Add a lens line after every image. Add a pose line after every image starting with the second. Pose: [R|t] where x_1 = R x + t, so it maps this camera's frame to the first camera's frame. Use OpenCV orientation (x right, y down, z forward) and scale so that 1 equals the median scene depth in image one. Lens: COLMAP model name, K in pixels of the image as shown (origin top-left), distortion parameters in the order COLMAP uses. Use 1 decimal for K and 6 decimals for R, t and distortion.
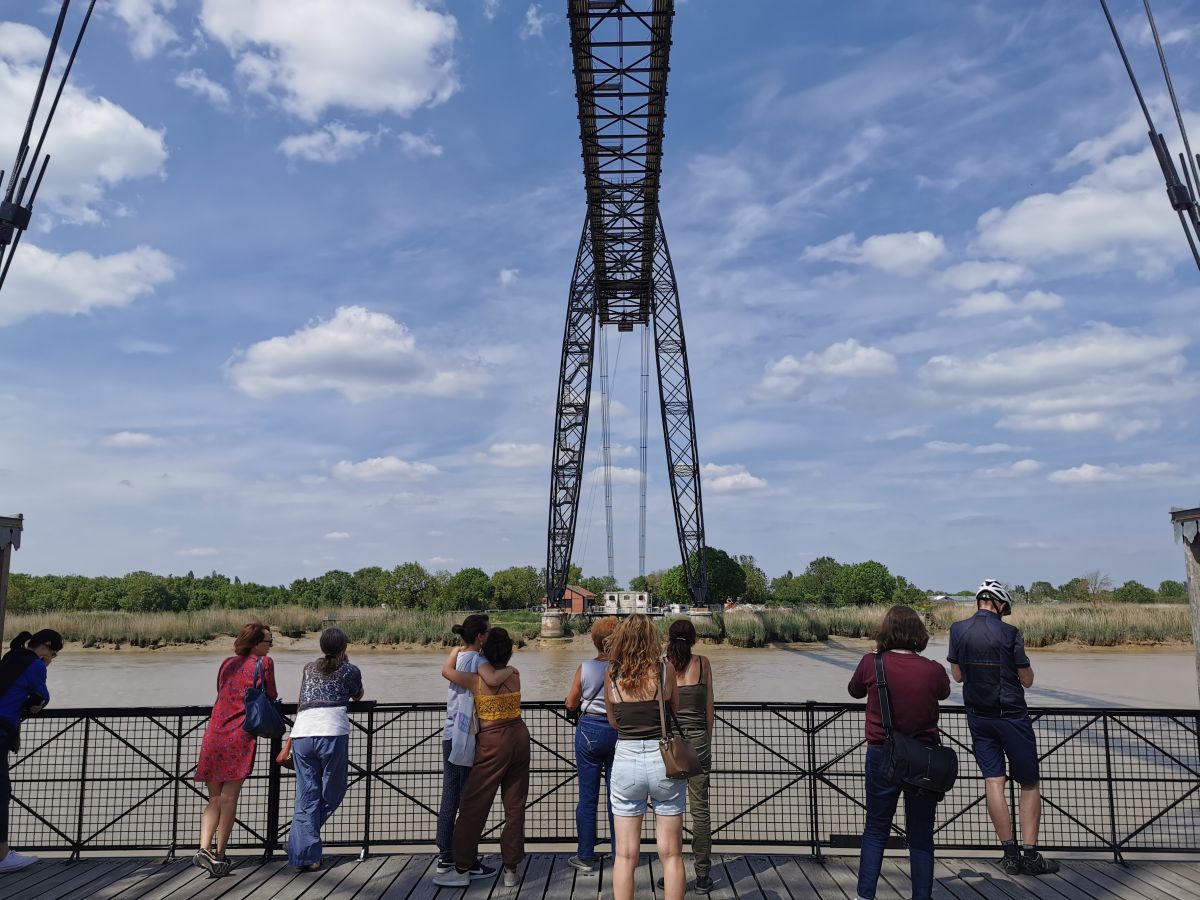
lens RADIAL K [[910.9, 0, 600.4], [0, 910.9, 451.8], [0, 0, 1]] dist [0.042477, -0.003547]
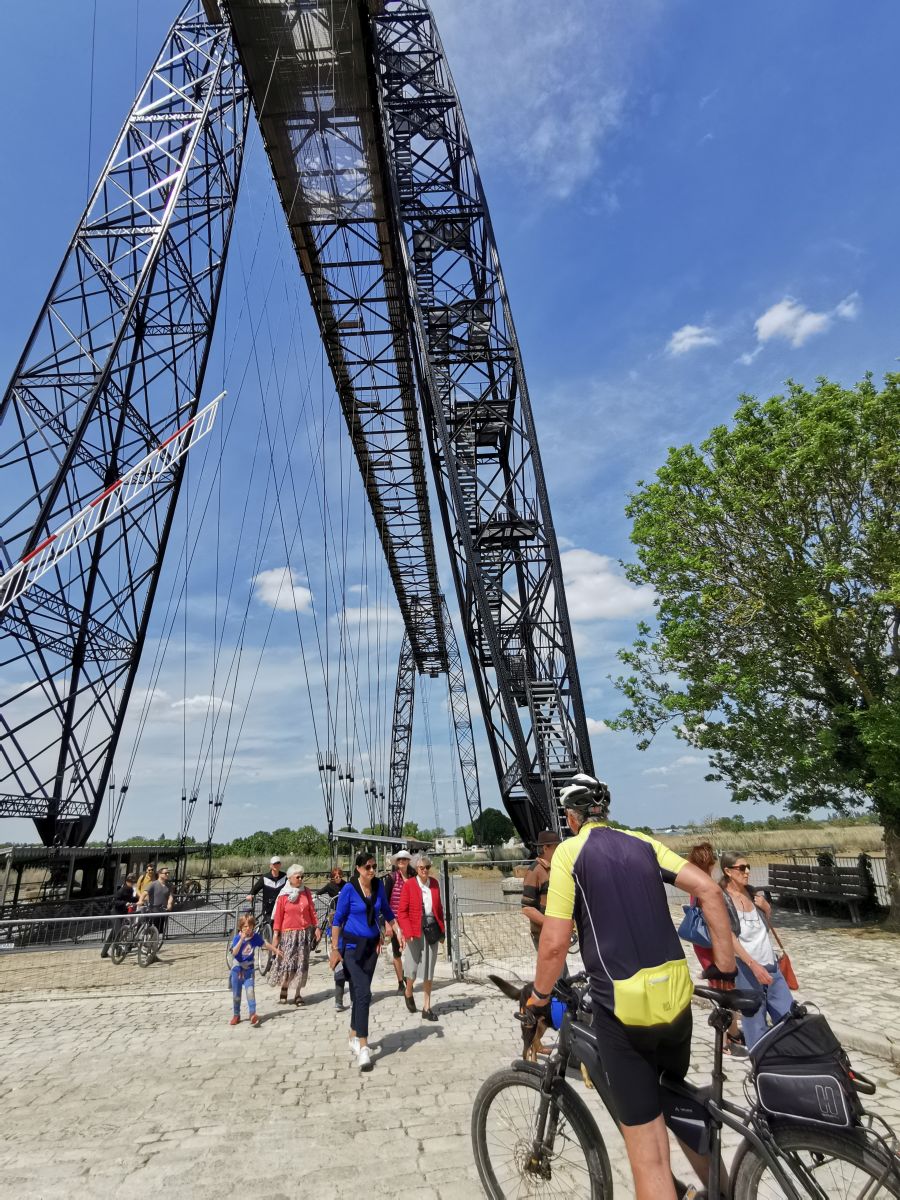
lens RADIAL K [[622.0, 0, 446.2], [0, 622.0, 600.9], [0, 0, 1]] dist [-0.000252, -0.000855]
pose [[0.999221, -0.038201, 0.009861, 0.049498], [0.039416, 0.977431, -0.207546, -0.034674], [-0.001710, 0.207773, 0.978176, -0.192400]]
